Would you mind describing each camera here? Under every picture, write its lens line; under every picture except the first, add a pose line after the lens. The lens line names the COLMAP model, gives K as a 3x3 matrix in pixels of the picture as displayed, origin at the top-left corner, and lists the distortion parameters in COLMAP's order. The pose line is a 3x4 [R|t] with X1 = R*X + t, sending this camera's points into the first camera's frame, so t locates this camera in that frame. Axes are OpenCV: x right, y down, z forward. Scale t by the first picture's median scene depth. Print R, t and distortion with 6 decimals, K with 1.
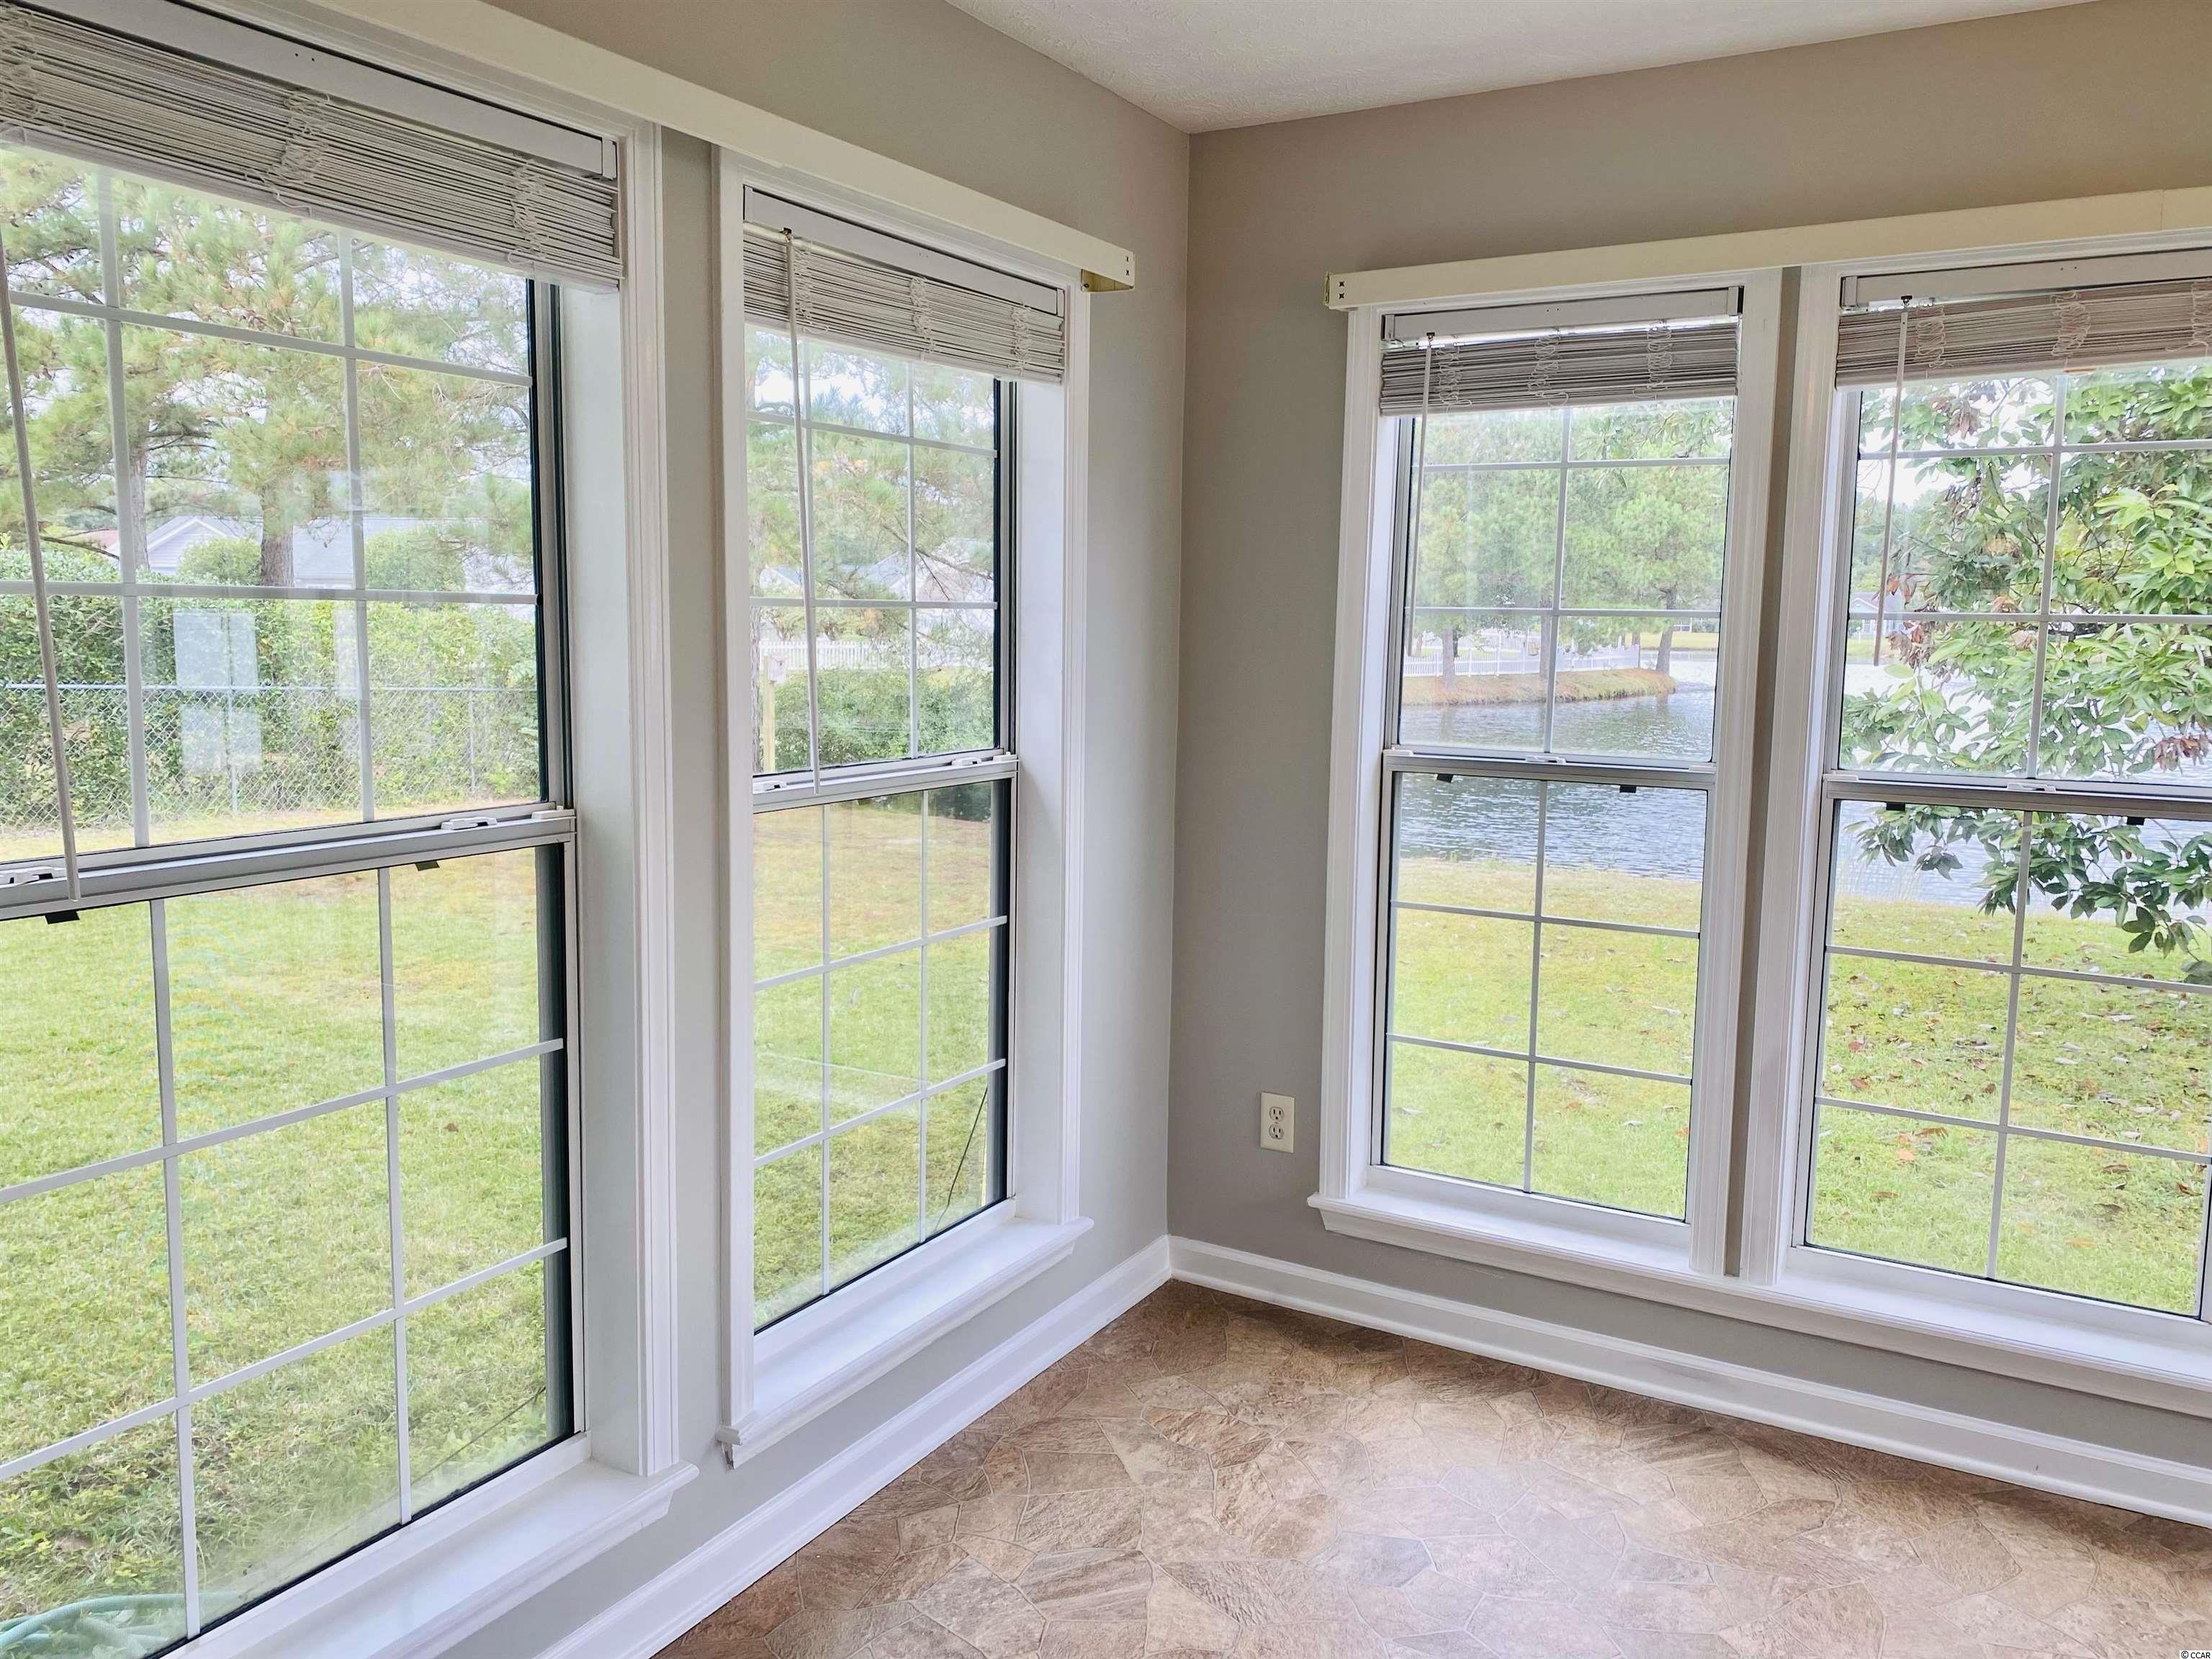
lens RADIAL K [[1649.6, 0, 1111.4], [0, 1649.6, 813.7], [0, 0, 1]] dist [0.035232, -0.051246]
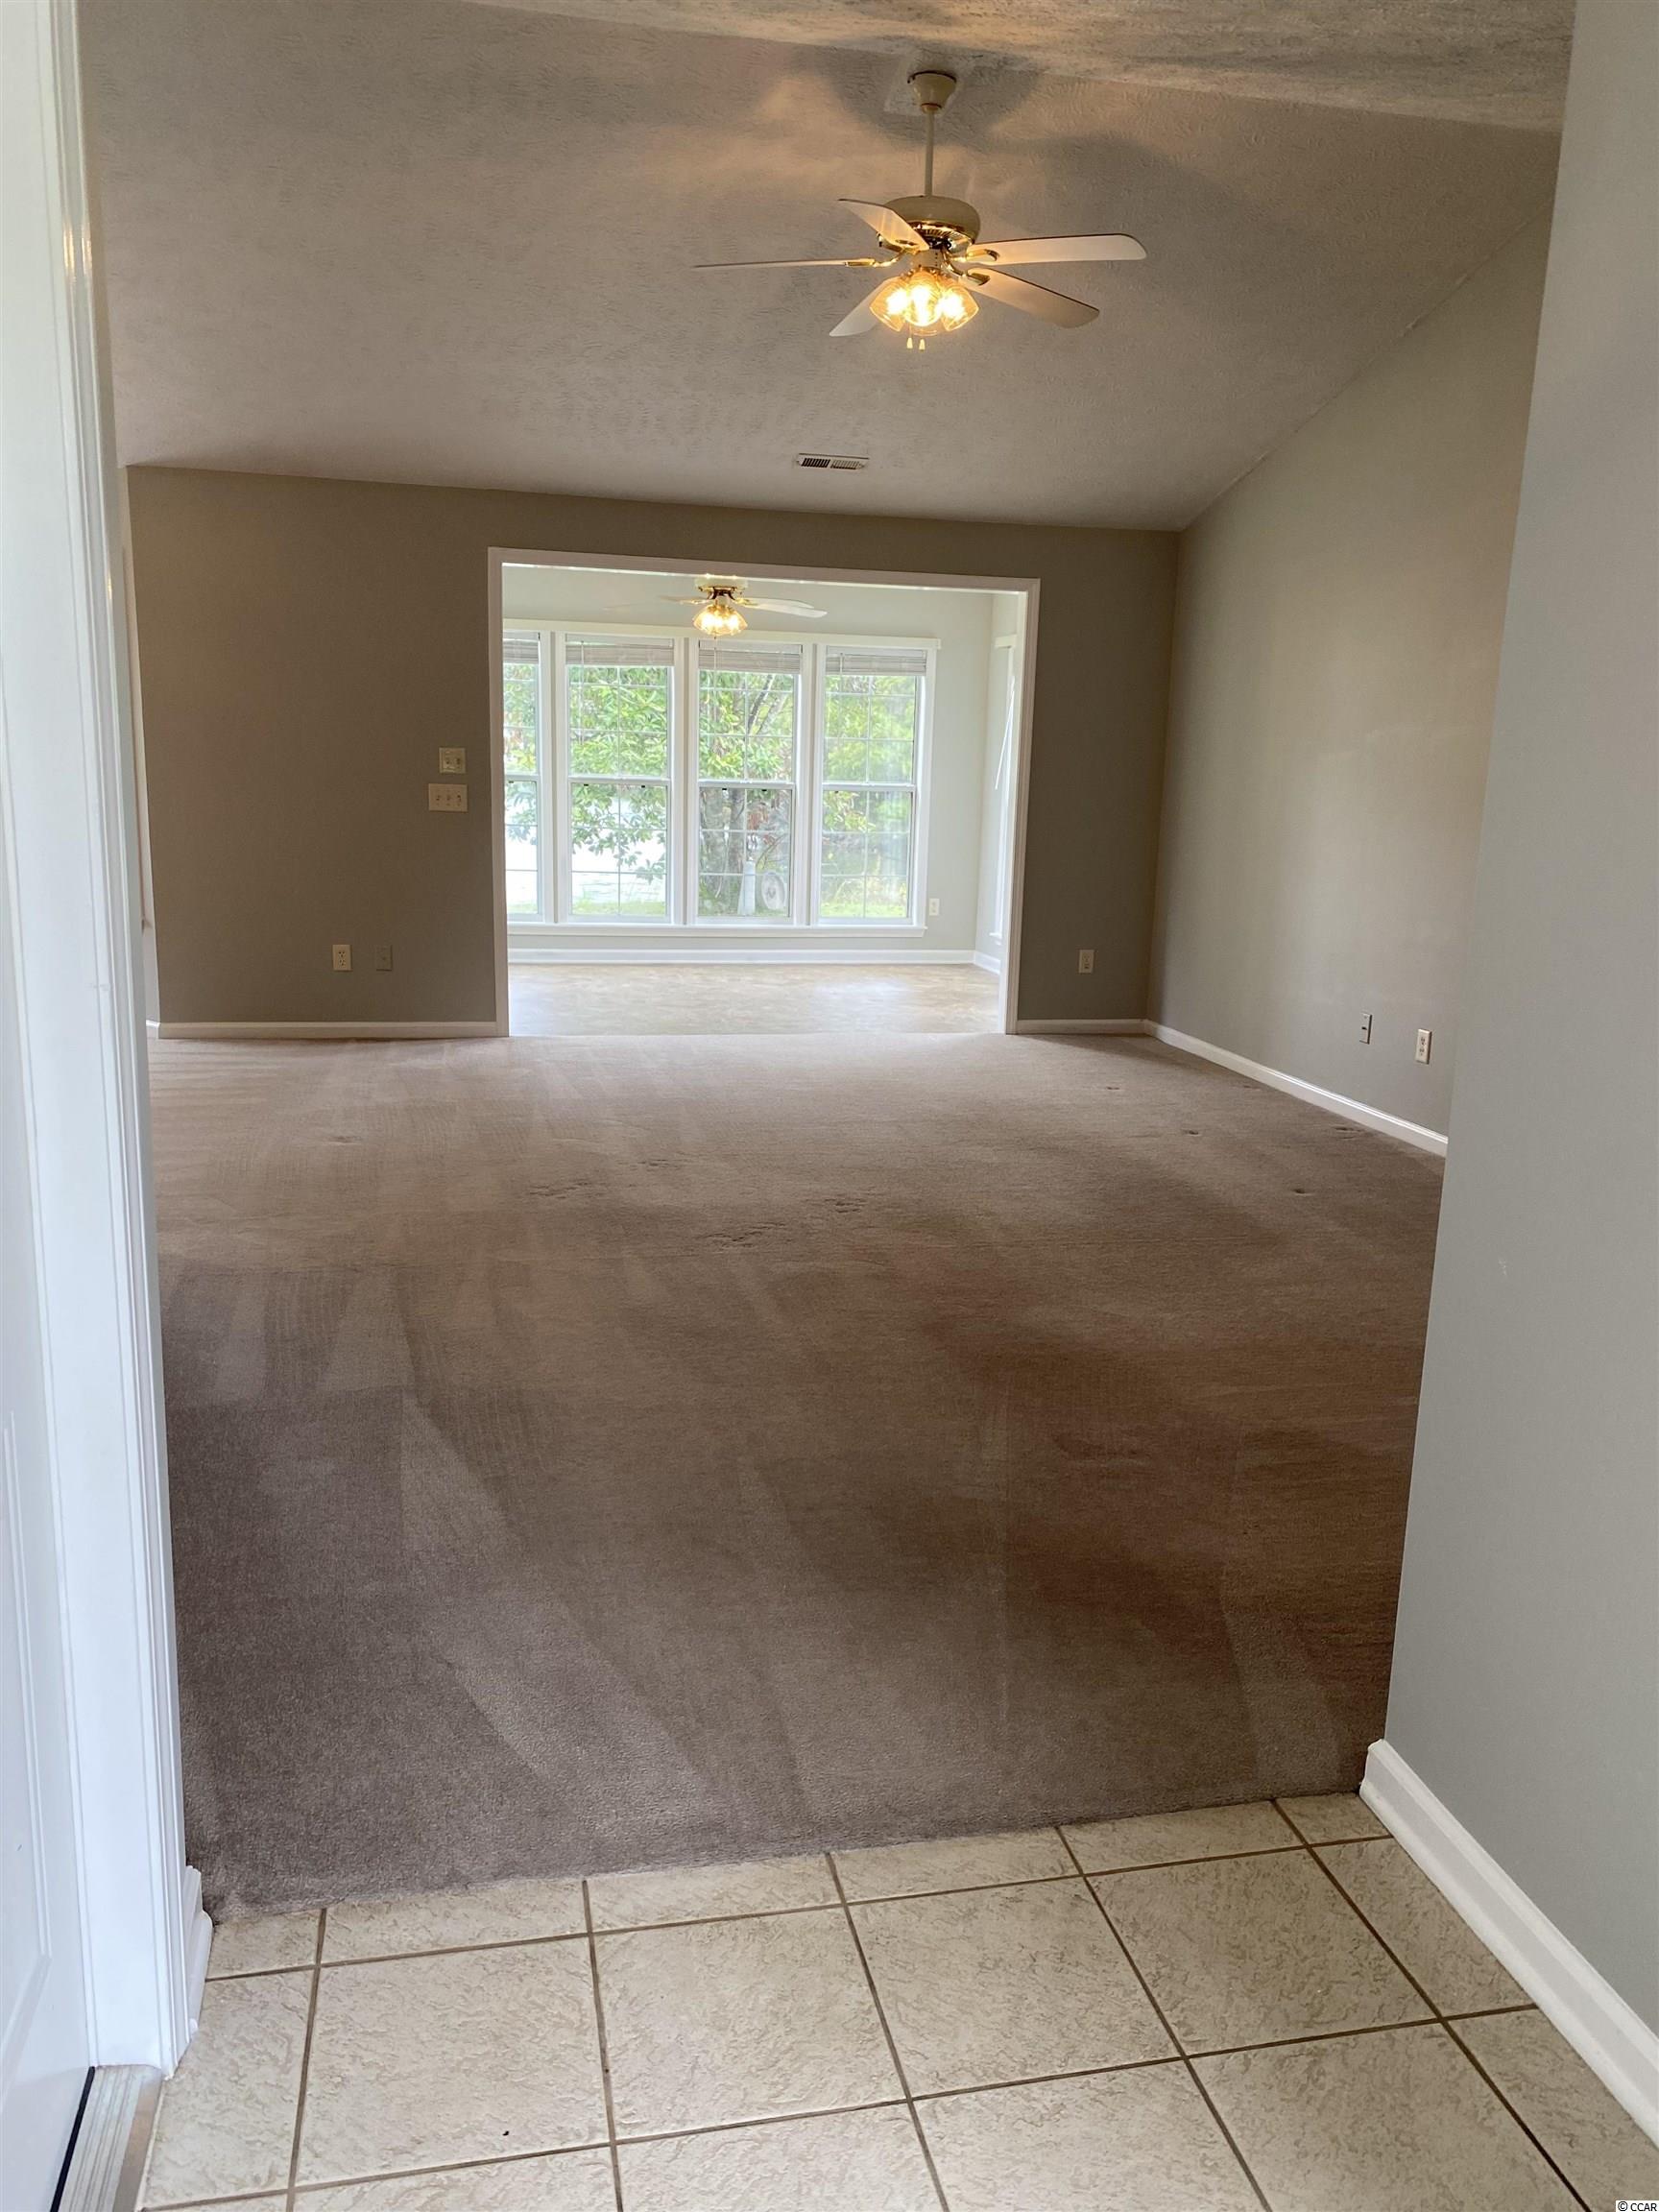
lens RADIAL K [[1649.6, 0, 829.5], [0, 1649.6, 1106.0], [0, 0, 1]] dist [0.035232, -0.051246]
pose [[0.736339, -0.130236, 0.663960, -1.551452], [0.059704, 0.989979, 0.127973, 0.249892], [-0.673973, -0.054591, 0.736736, -1.960691]]
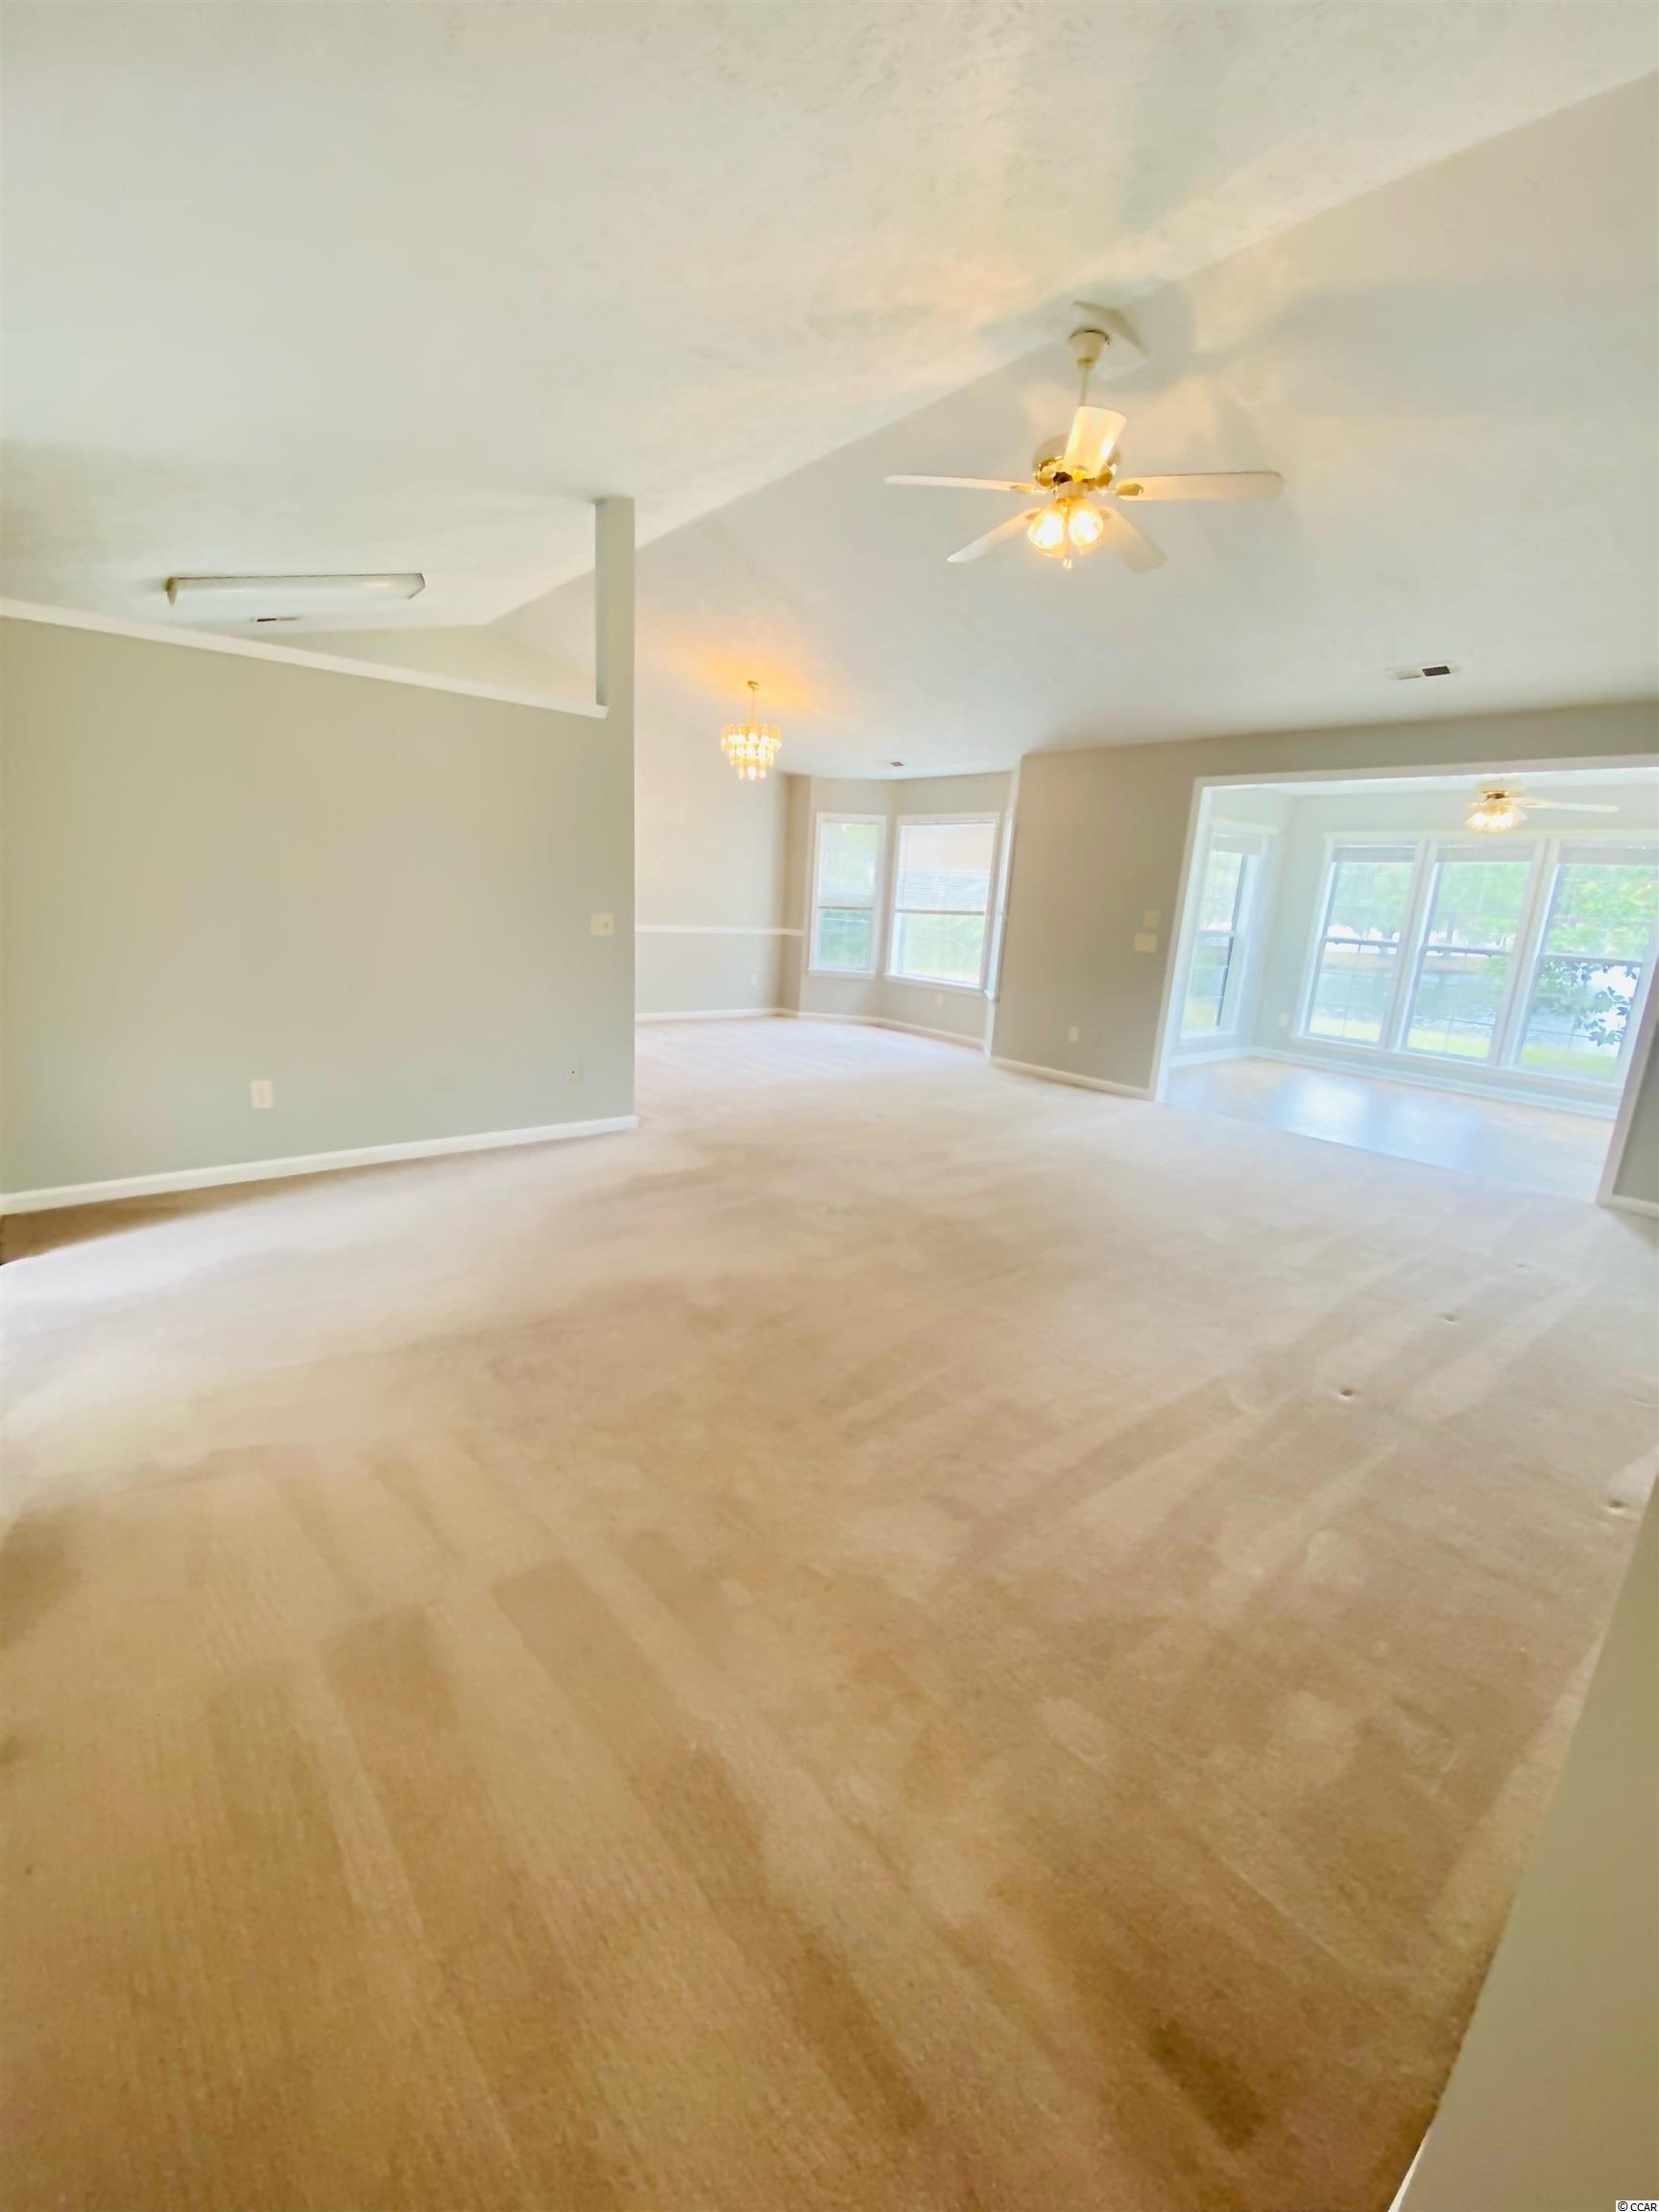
lens RADIAL K [[897.8, 0, 820.3], [0, 897.8, 1127.5], [0, 0, 1]] dist [0.000558, -0.000162]
pose [[0.932910, 0.130741, -0.335539, -0.279418], [-0.088522, 0.986435, 0.138240, 0.275640], [0.349061, -0.099263, 0.931828, -1.986952]]
